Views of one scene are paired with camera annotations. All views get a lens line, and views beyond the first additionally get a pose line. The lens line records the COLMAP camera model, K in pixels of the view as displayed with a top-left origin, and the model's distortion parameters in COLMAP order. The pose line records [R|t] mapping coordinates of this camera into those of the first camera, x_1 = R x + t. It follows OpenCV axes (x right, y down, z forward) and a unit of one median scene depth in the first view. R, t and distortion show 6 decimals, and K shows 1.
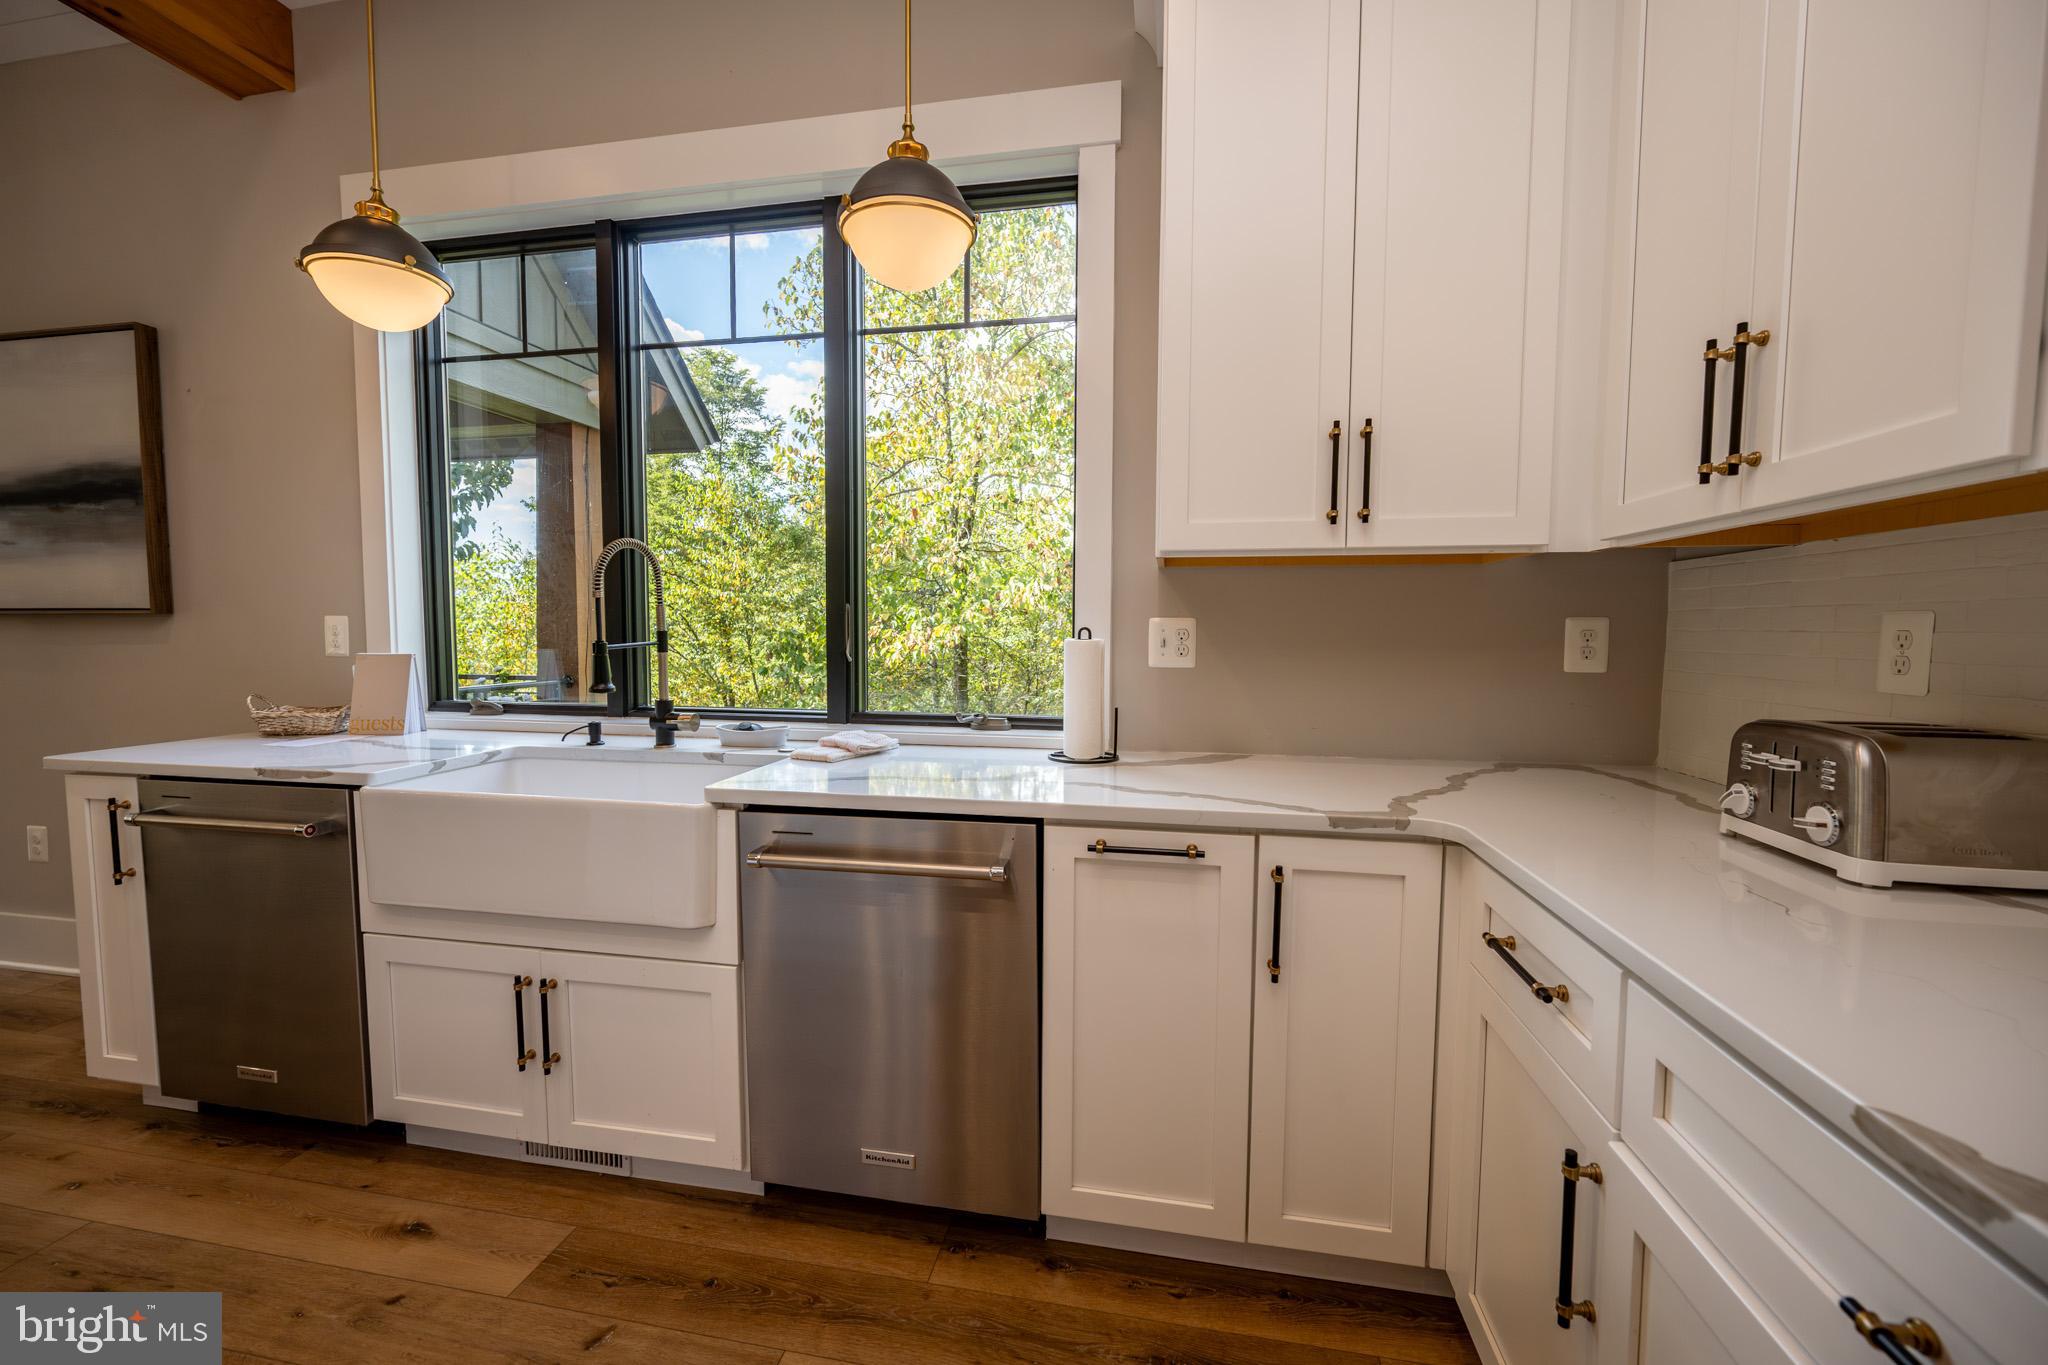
lens RADIAL K [[813.0, 0, 1008.2], [0, 813.0, 678.6], [0, 0, 1]] dist [-0.000425, -0.000071]
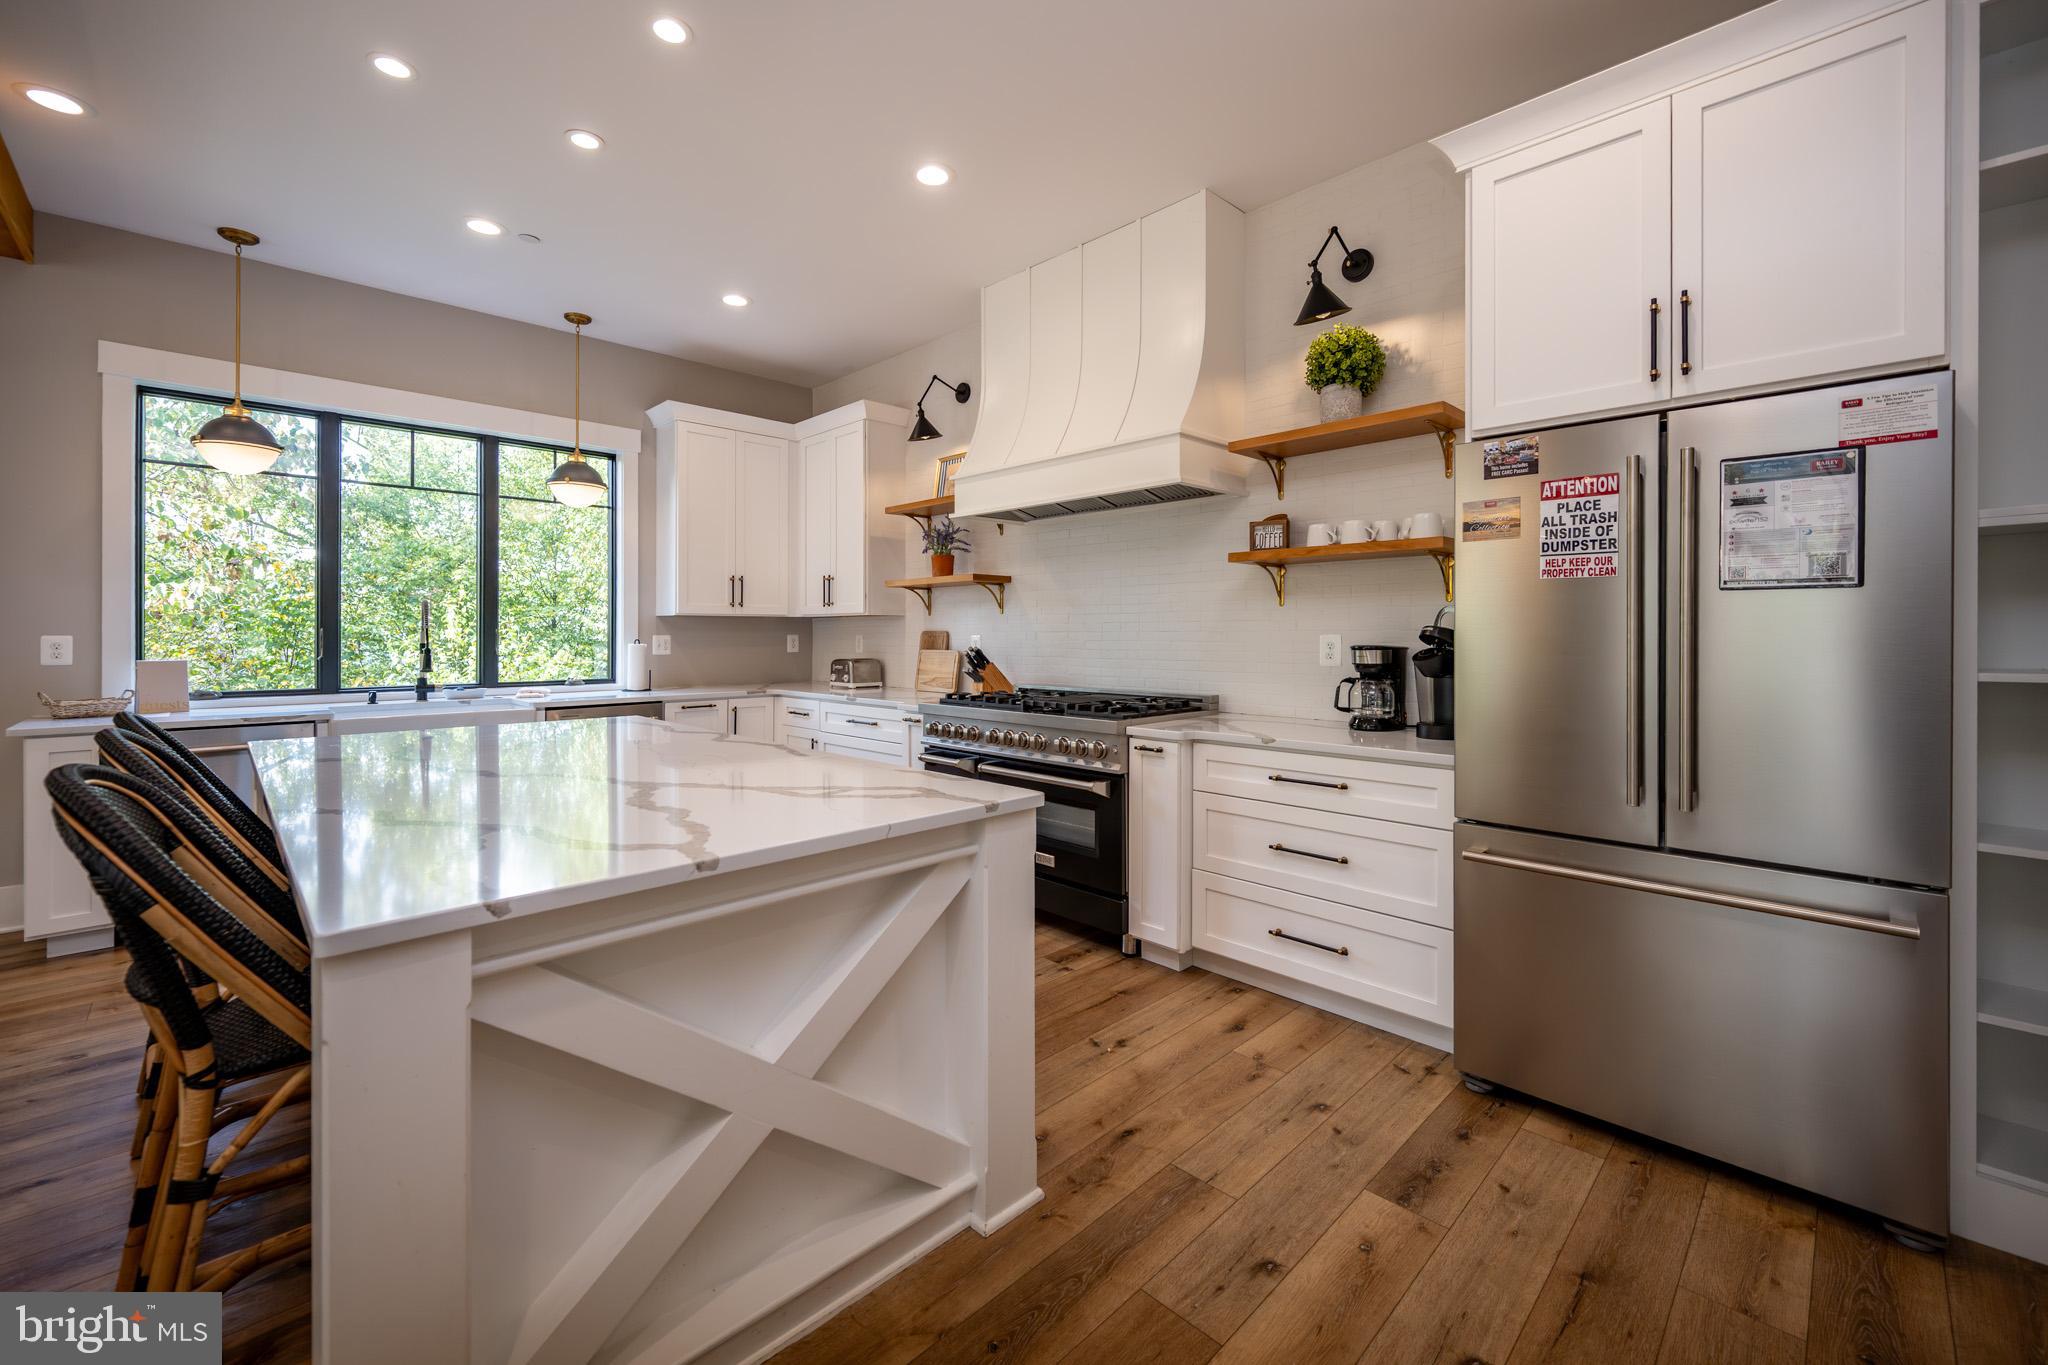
lens RADIAL K [[813.0, 0, 1033.7], [0, 813.0, 635.3], [0, 0, 1]] dist [-0.000425, -0.000071]
pose [[0.549372, -0.005383, 0.835560, -1.265983], [0.053158, 0.998179, -0.028520, 0.060200], [-0.833885, 0.060084, 0.548658, -1.356404]]
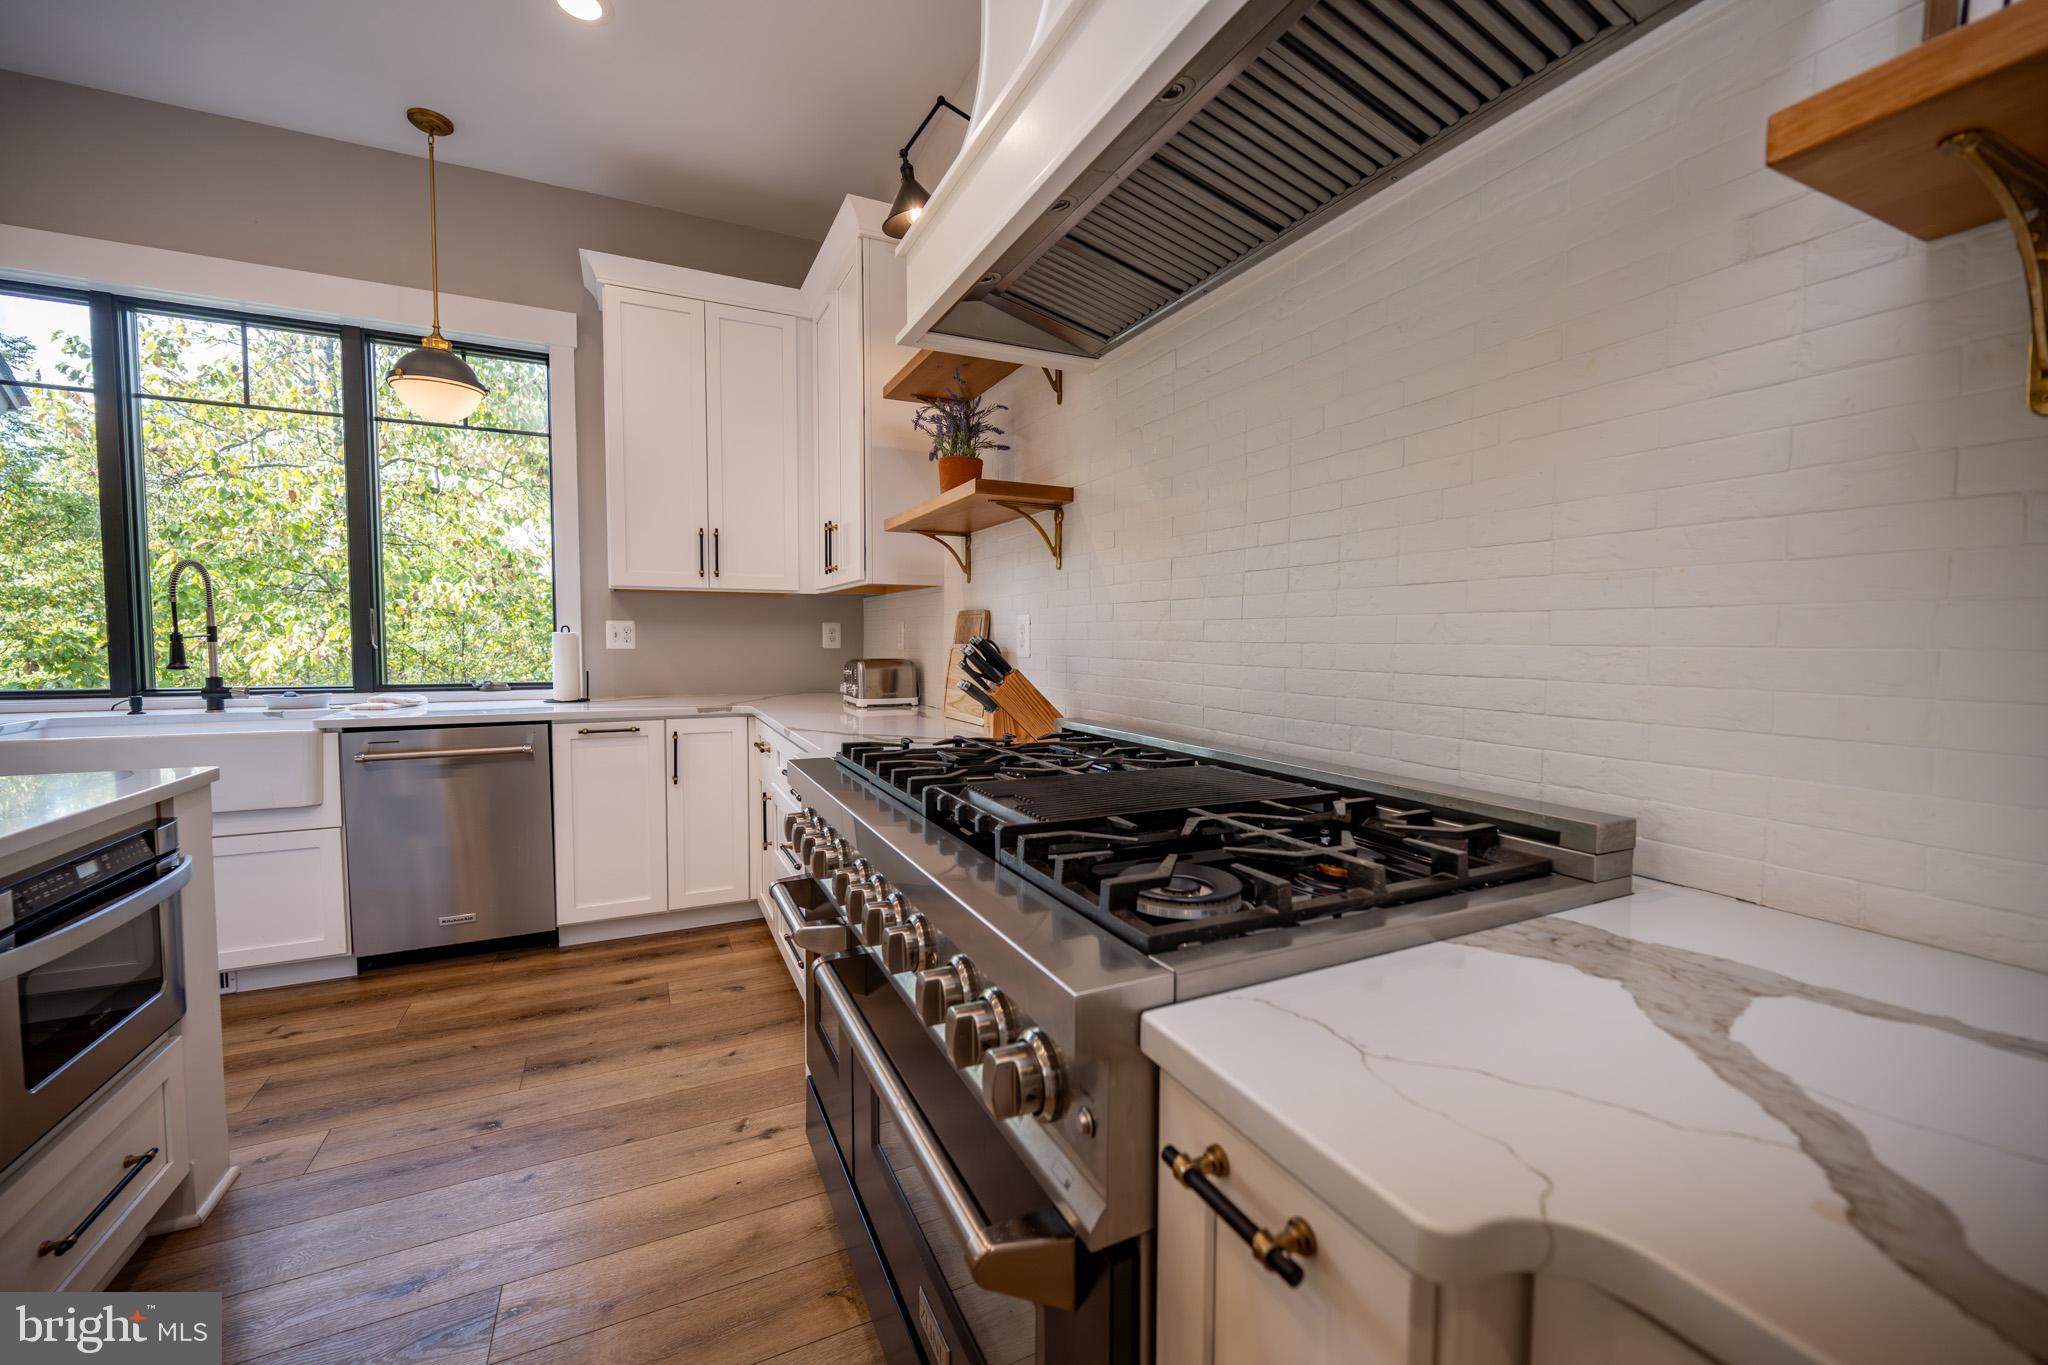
lens RADIAL K [[813.0, 0, 1018.8], [0, 813.0, 672.9], [0, 0, 1]] dist [-0.000425, -0.000071]
pose [[0.797812, -0.027600, 0.602274, -0.168345], [0.035535, 0.999368, -0.001276, 0.069822], [-0.601858, 0.022420, 0.798288, -0.896117]]
